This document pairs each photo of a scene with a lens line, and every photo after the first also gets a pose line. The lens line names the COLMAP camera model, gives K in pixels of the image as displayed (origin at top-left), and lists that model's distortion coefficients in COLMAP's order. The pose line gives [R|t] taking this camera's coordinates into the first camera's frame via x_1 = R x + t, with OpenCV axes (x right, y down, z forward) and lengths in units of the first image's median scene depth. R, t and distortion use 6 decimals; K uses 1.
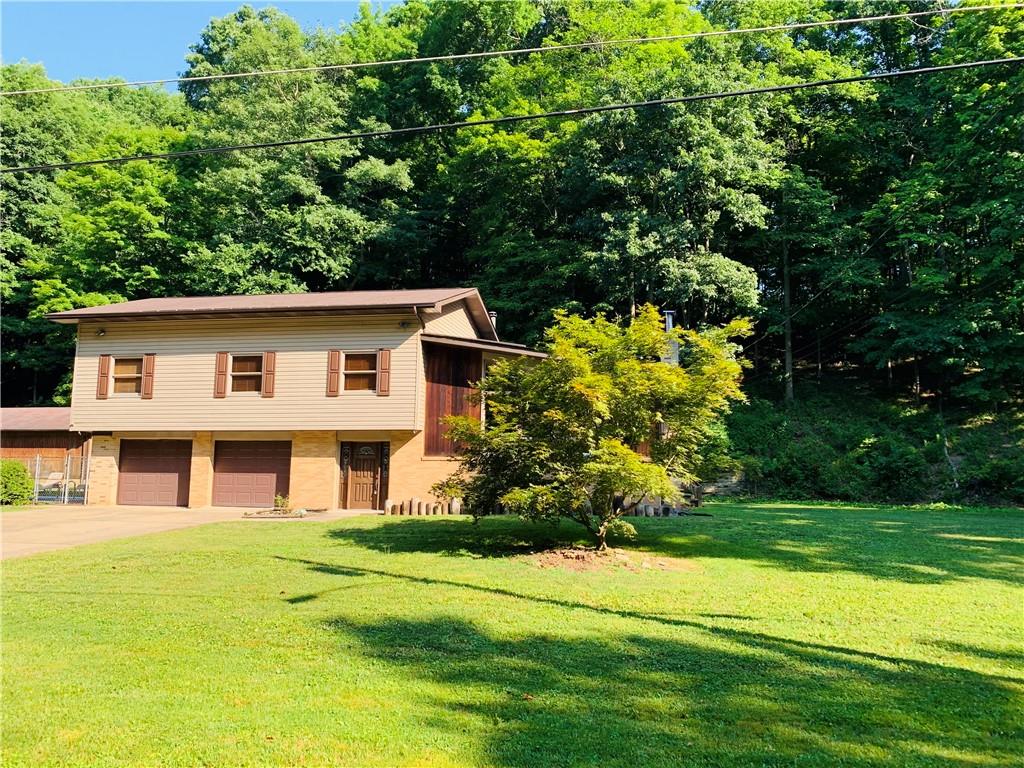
lens RADIAL K [[784.5, 0, 512.7], [0, 784.5, 379.2], [0, 0, 1]] dist [0.025445, -0.016627]
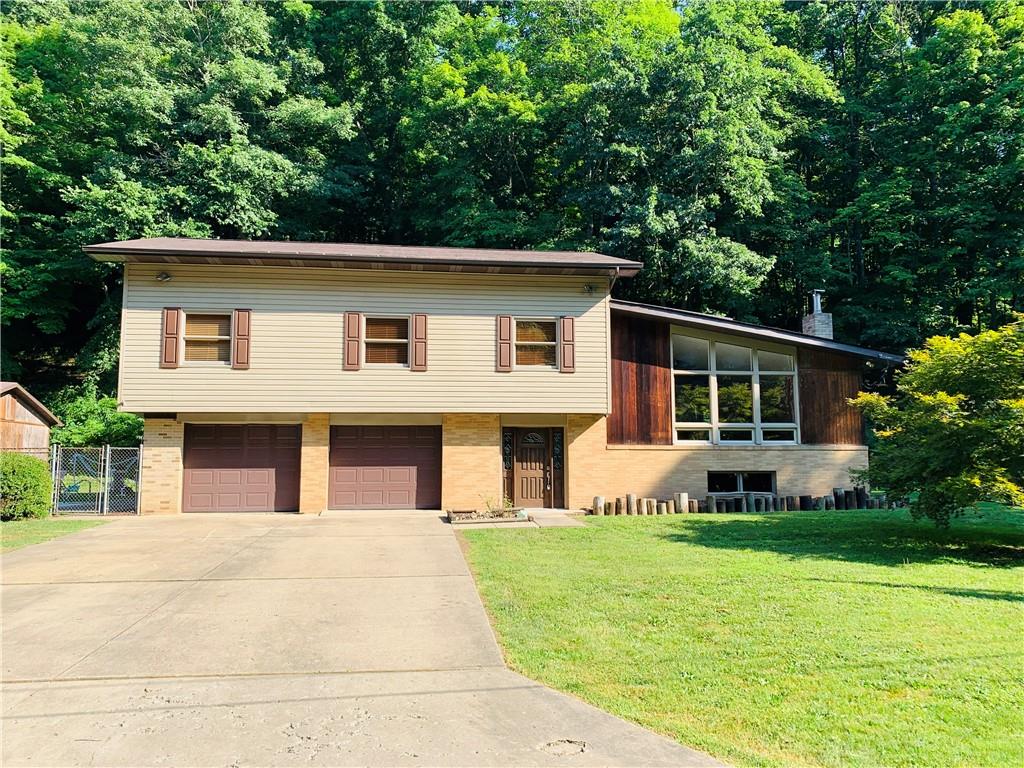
lens RADIAL K [[784.5, 0, 505.1], [0, 784.5, 380.5], [0, 0, 1]] dist [0.025445, -0.016627]
pose [[0.950511, 0.019168, 0.310100, -0.444565], [-0.025238, 0.999560, 0.015573, 0.016759], [-0.309665, -0.022628, 0.950576, 0.207600]]
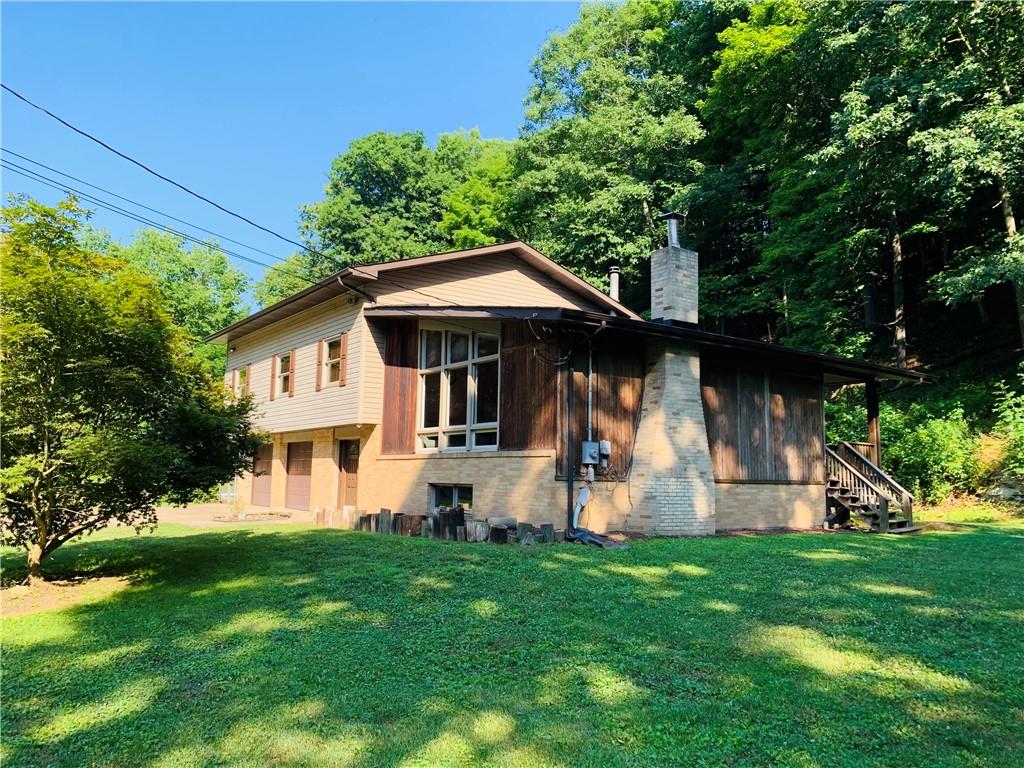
lens RADIAL K [[784.5, 0, 509.5], [0, 784.5, 388.0], [0, 0, 1]] dist [0.025445, -0.016627]
pose [[0.738438, -0.077547, -0.669847, 0.500600], [0.078159, 0.996513, -0.029203, 0.057700], [0.669776, -0.030790, 0.741924, 0.435996]]
